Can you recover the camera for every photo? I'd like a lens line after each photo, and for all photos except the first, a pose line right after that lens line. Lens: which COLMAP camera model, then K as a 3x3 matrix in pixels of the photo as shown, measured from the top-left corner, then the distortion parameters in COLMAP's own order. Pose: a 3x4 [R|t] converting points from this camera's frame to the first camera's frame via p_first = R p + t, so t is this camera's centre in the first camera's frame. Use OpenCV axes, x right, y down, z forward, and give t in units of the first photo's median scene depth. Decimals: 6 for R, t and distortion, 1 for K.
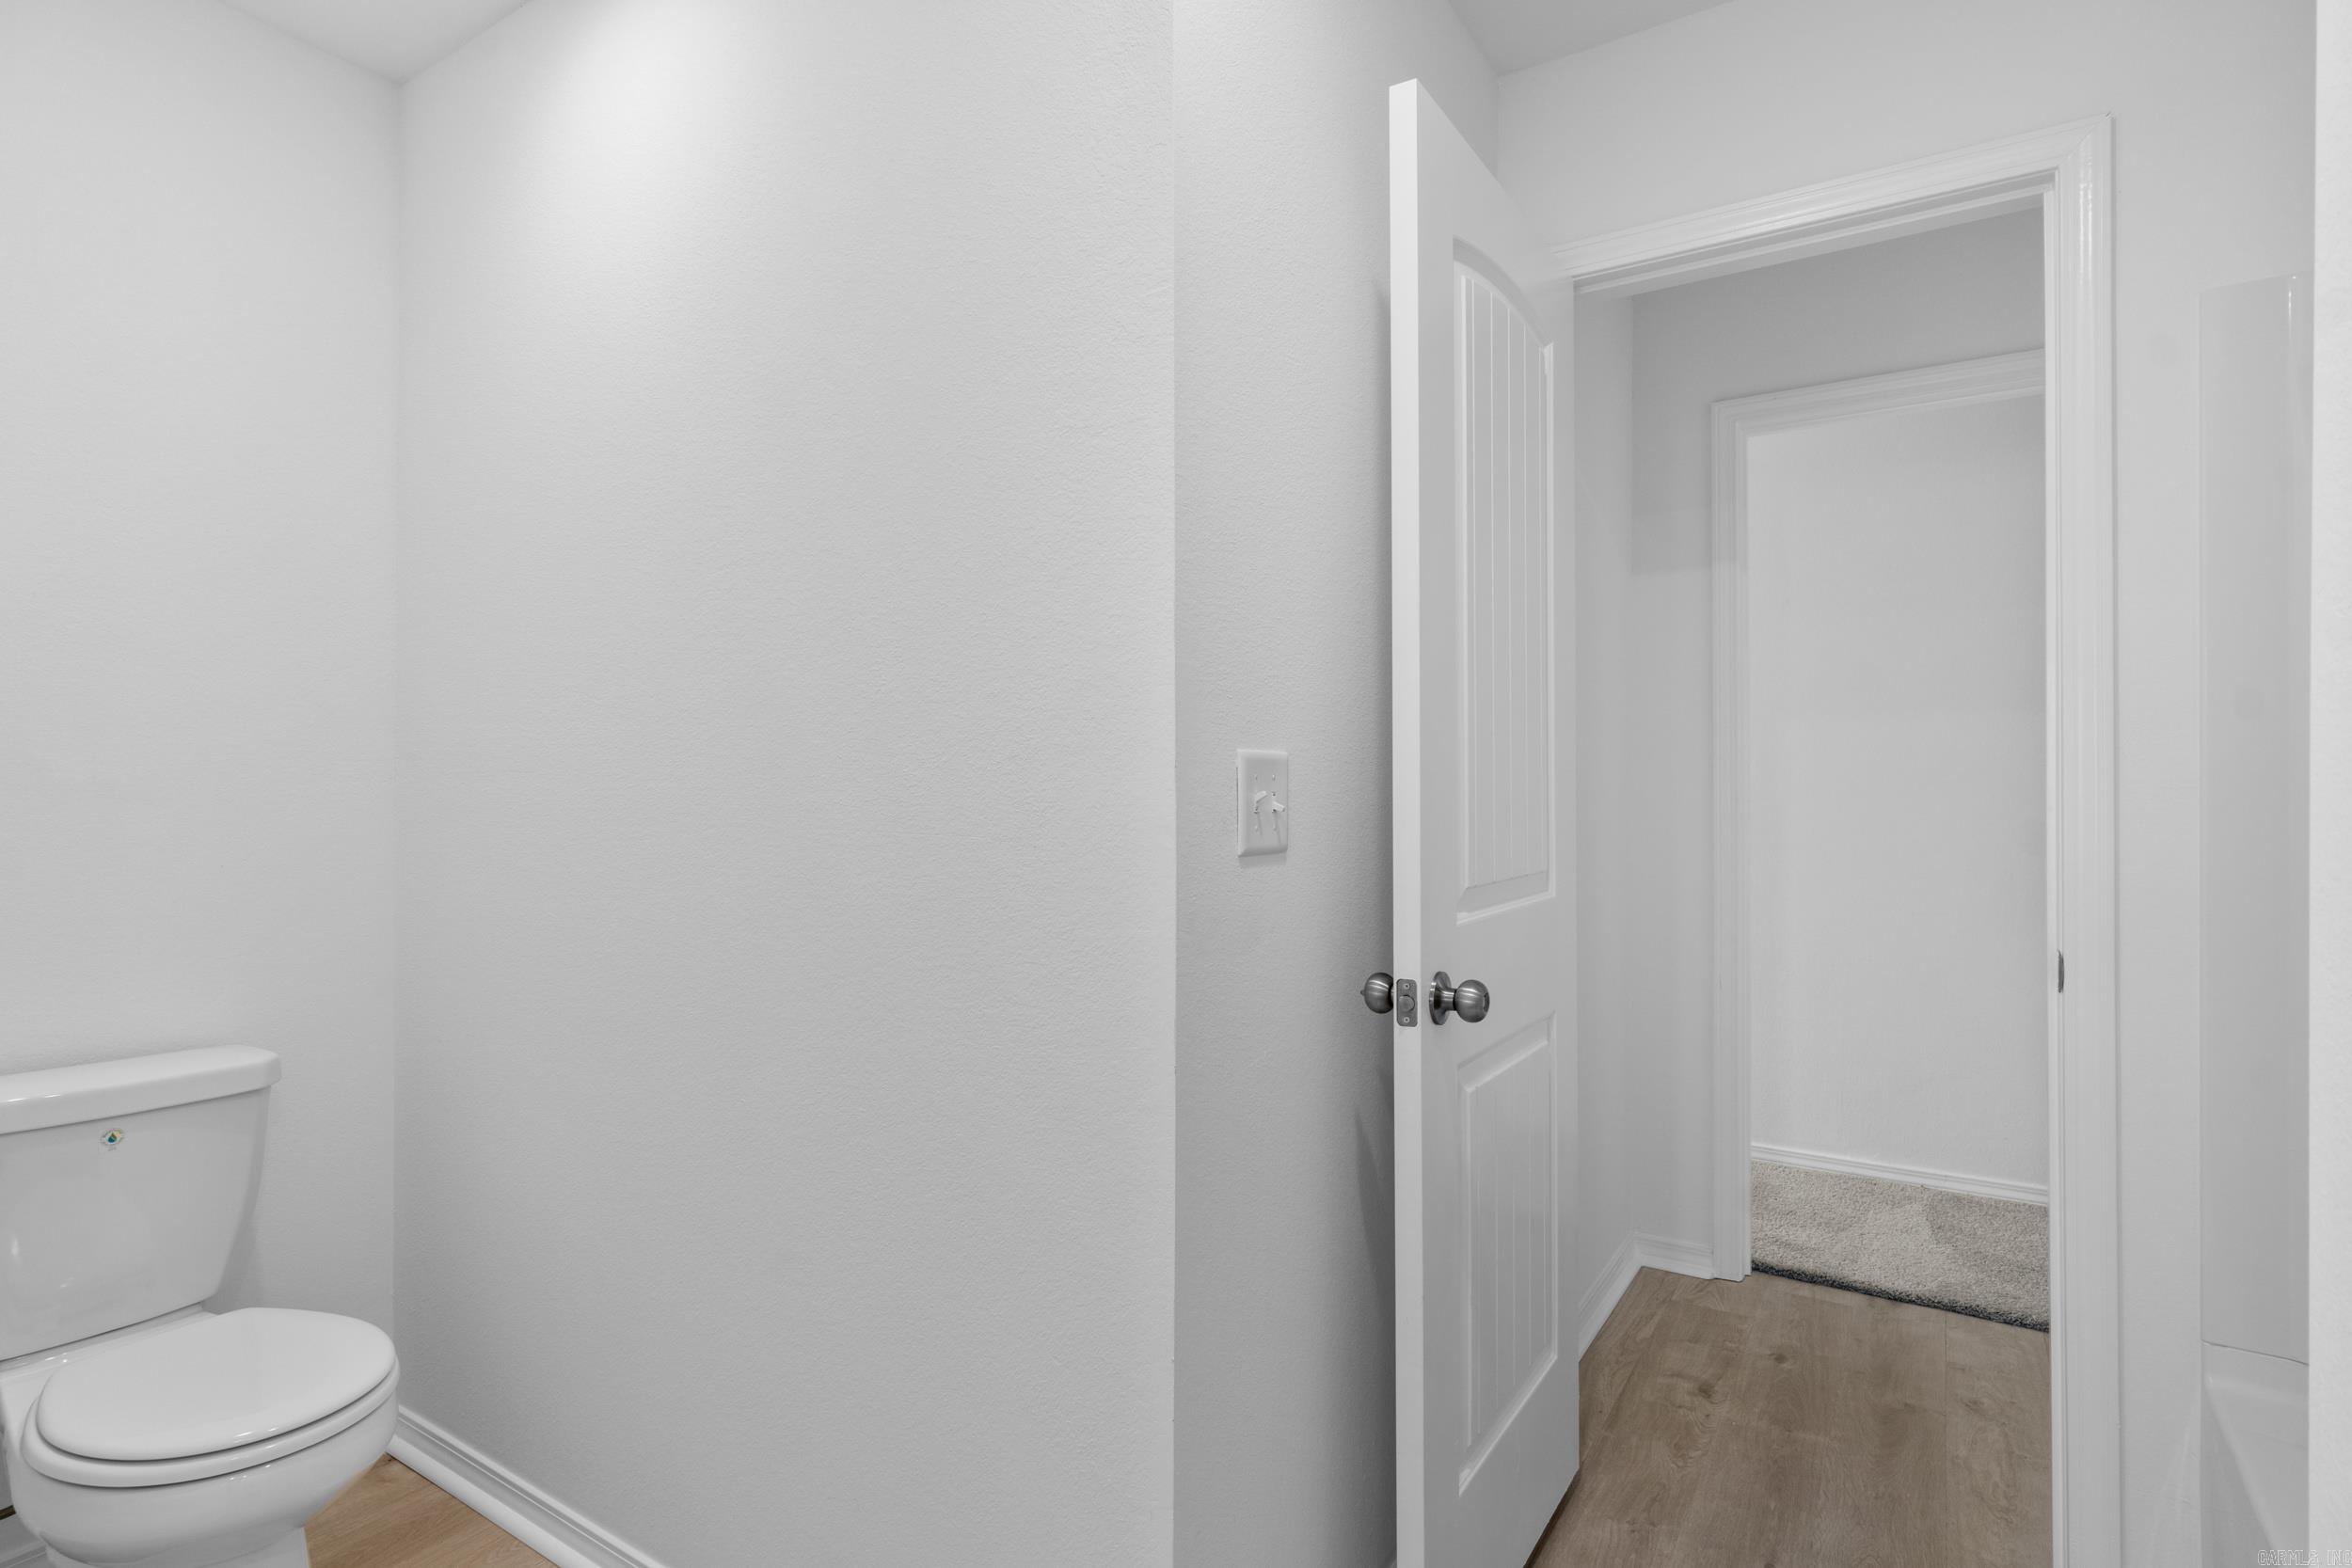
lens RADIAL K [[1195.4, 0, 1149.2], [0, 1195.4, 777.5], [0, 0, 1]] dist [-0.004741, -0.000331]
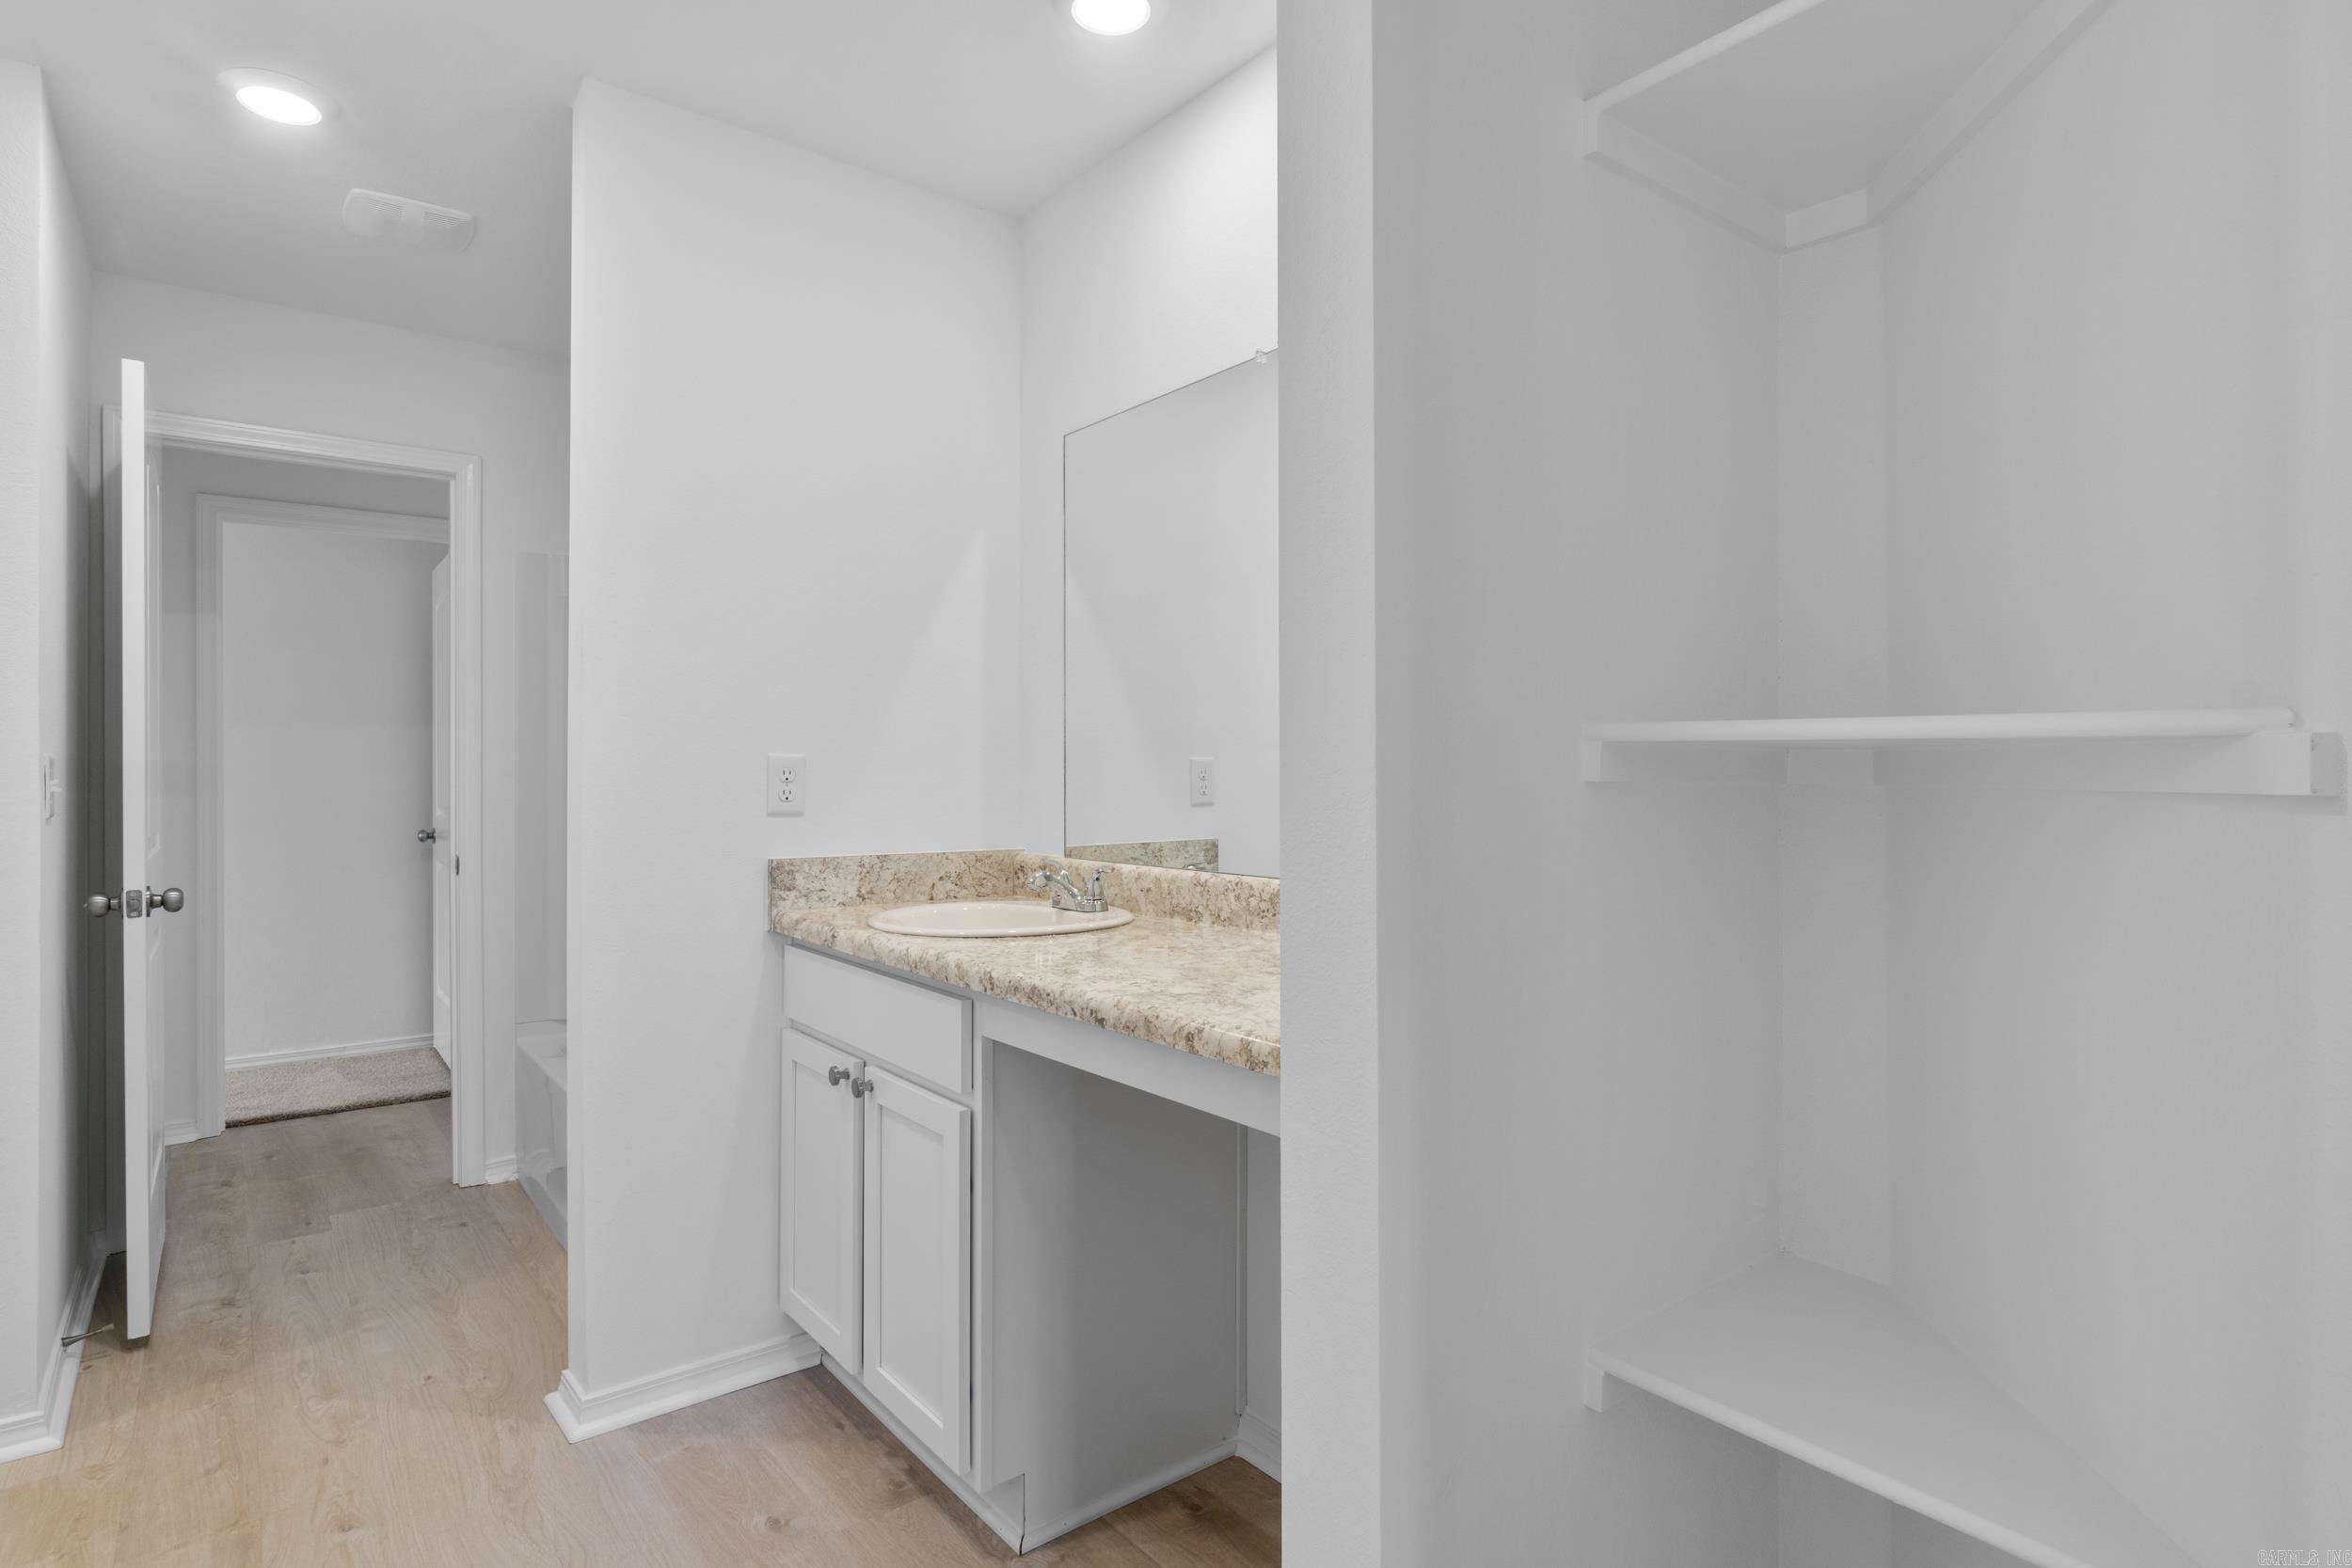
lens RADIAL K [[1195.4, 0, 1149.2], [0, 1195.4, 777.5], [0, 0, 1]] dist [-0.004741, -0.000331]
pose [[0.314889, -0.001874, 0.949127, -0.495935], [-0.003726, 0.999988, 0.003211, -0.000450], [-0.949121, -0.004547, 0.314878, -0.475364]]
